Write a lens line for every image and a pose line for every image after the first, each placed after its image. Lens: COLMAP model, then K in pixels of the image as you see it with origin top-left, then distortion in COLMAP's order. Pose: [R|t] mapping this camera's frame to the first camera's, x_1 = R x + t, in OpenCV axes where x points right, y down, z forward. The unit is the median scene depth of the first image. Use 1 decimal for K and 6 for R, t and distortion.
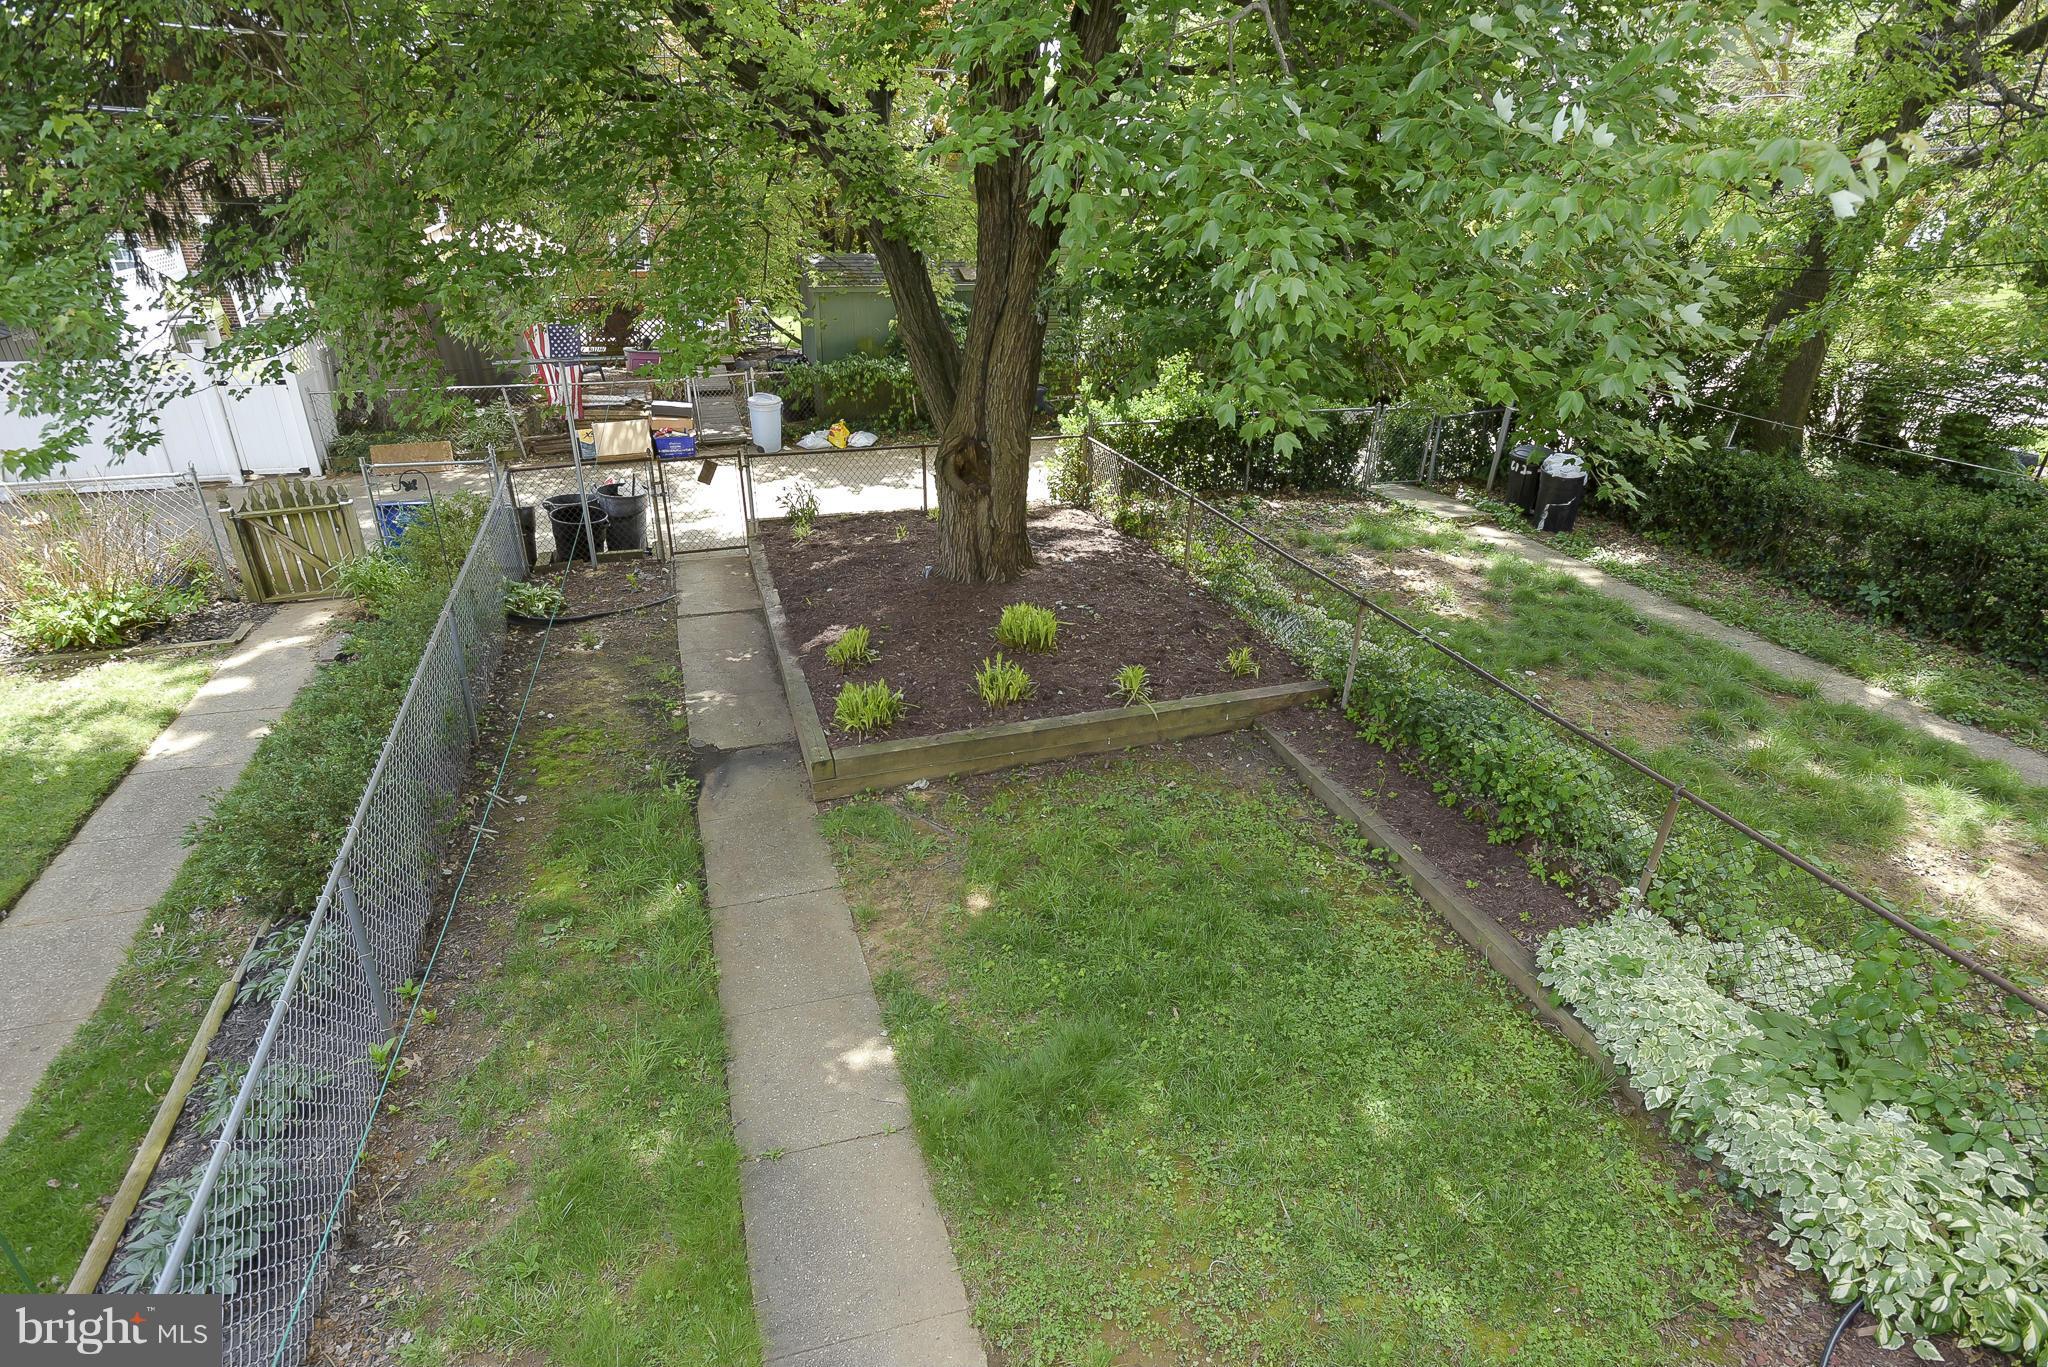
lens RADIAL K [[1036.9, 0, 1019.6], [0, 1036.9, 683.6], [0, 0, 1]] dist [-0.033181, 0.023145]
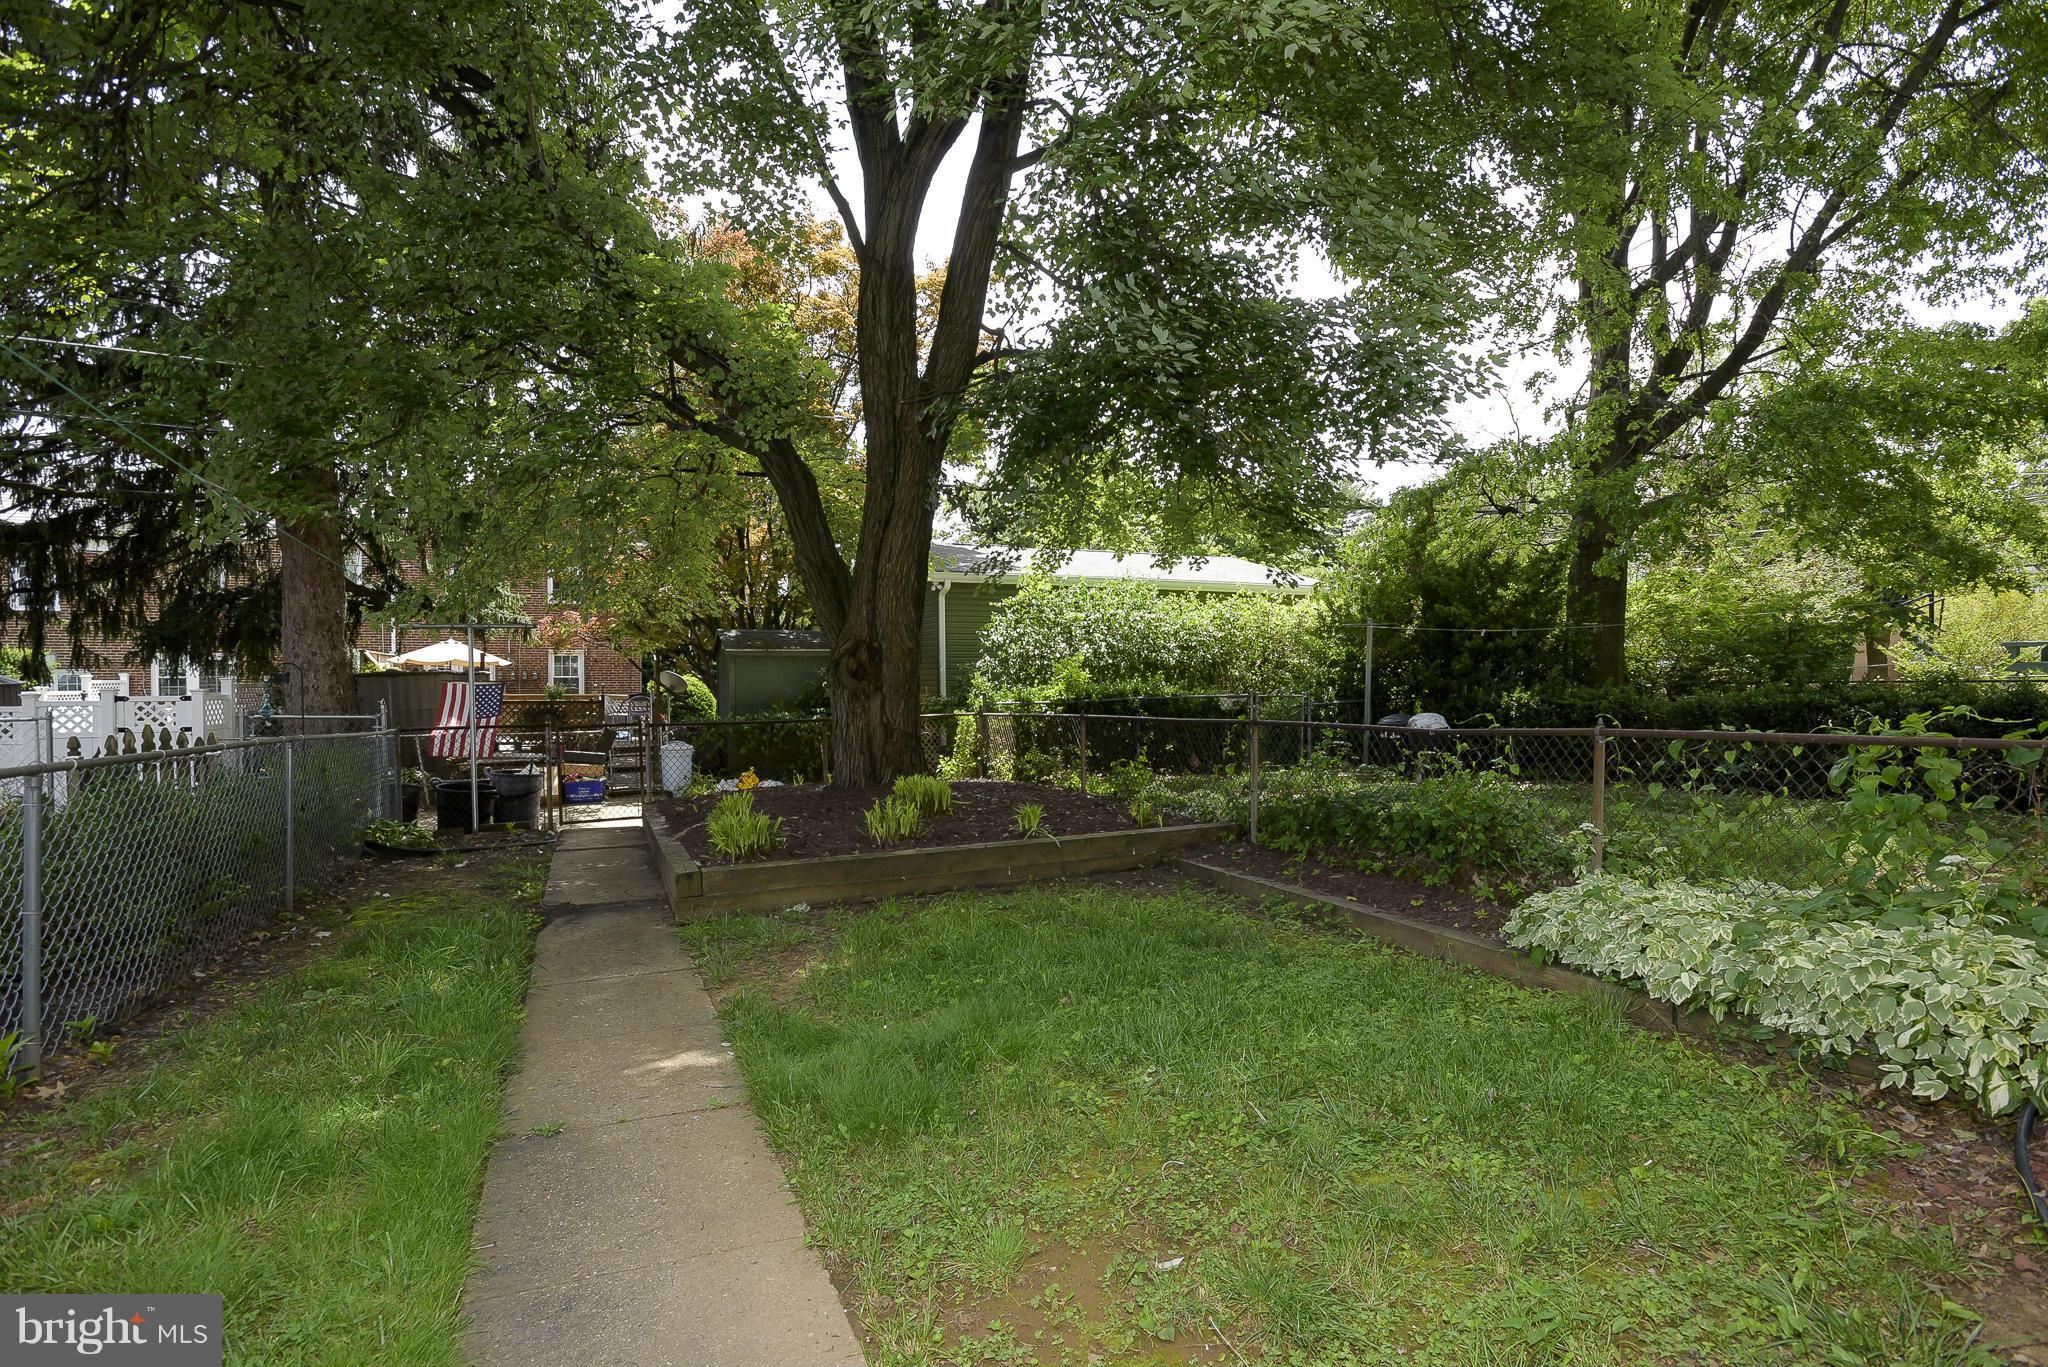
lens RADIAL K [[994.4, 0, 1006.8], [0, 994.4, 693.6], [0, 0, 1]] dist [-0.026099, 0.018806]
pose [[0.996372, -0.035822, 0.077195, 0.026360], [0.065636, 0.900848, -0.429145, 0.364354], [-0.054168, 0.432655, 0.899931, 0.167567]]
